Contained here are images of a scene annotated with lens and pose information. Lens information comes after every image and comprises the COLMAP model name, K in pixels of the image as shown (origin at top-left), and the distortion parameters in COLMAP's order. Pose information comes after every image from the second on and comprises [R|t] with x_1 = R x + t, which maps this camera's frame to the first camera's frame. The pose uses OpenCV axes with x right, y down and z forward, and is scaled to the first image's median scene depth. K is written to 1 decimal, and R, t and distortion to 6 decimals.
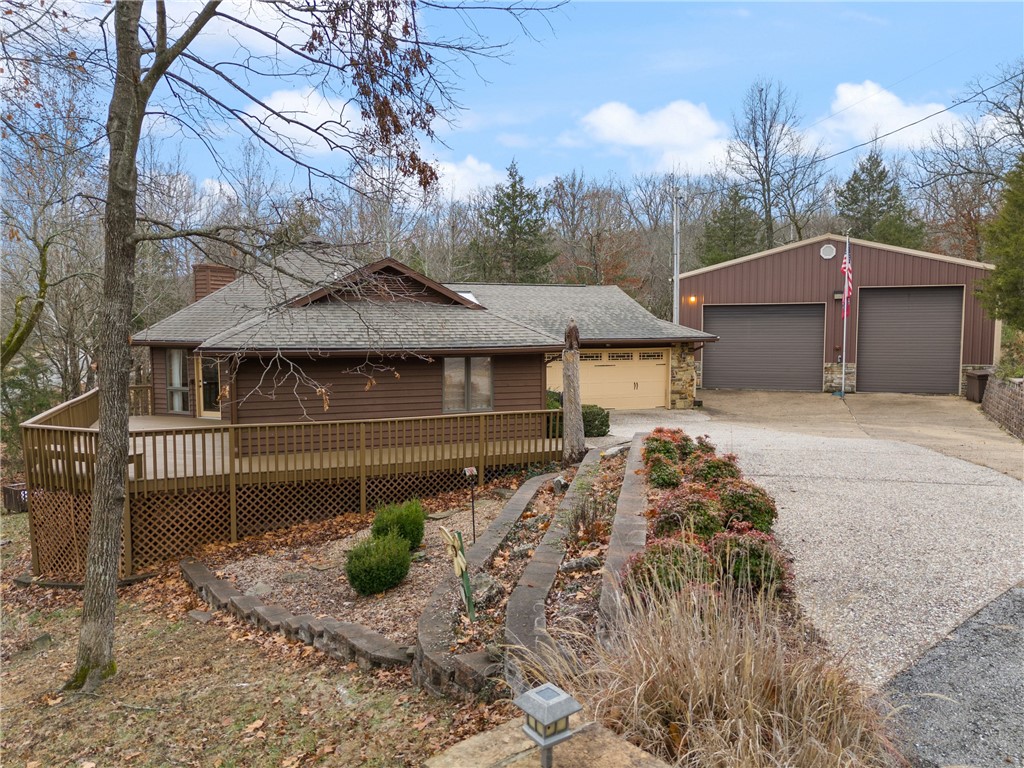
lens RADIAL K [[754.9, 0, 512.0], [0, 754.9, 384.0], [0, 0, 1]] dist [0.040787, -0.001023]
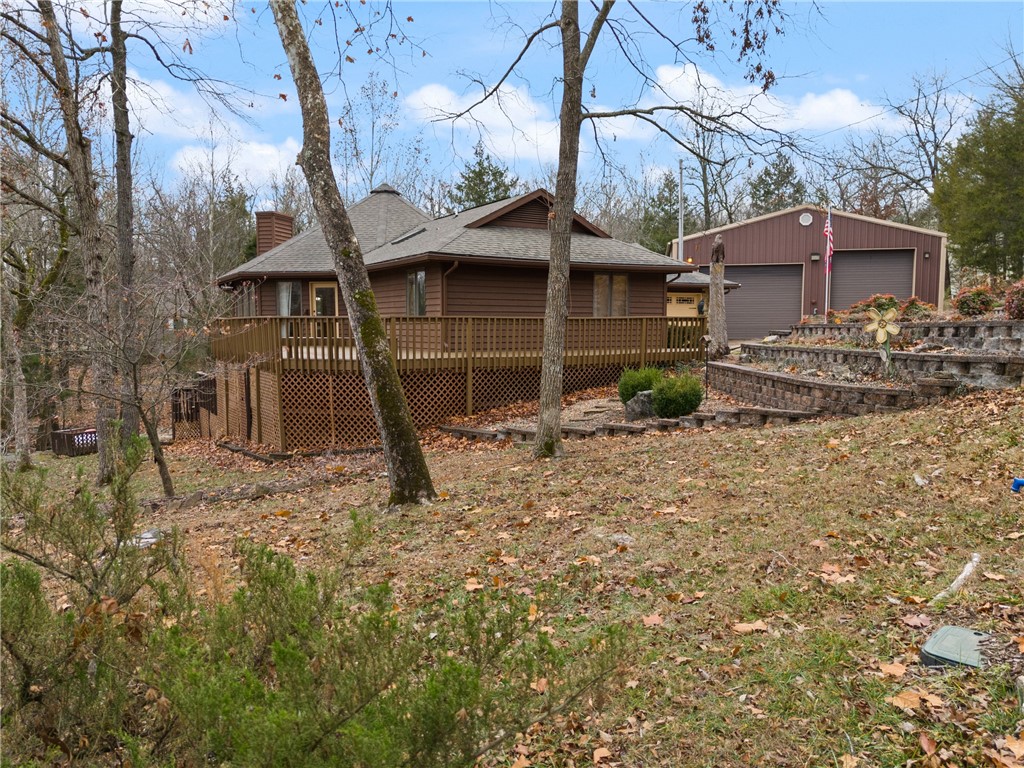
lens RADIAL K [[754.9, 0, 512.0], [0, 754.9, 384.0], [0, 0, 1]] dist [0.040787, -0.001023]
pose [[0.985896, -0.010117, 0.167050, -0.227215], [0.009899, 0.999949, 0.002133, 0.071882], [-0.167063, -0.000449, 0.985946, -0.074665]]
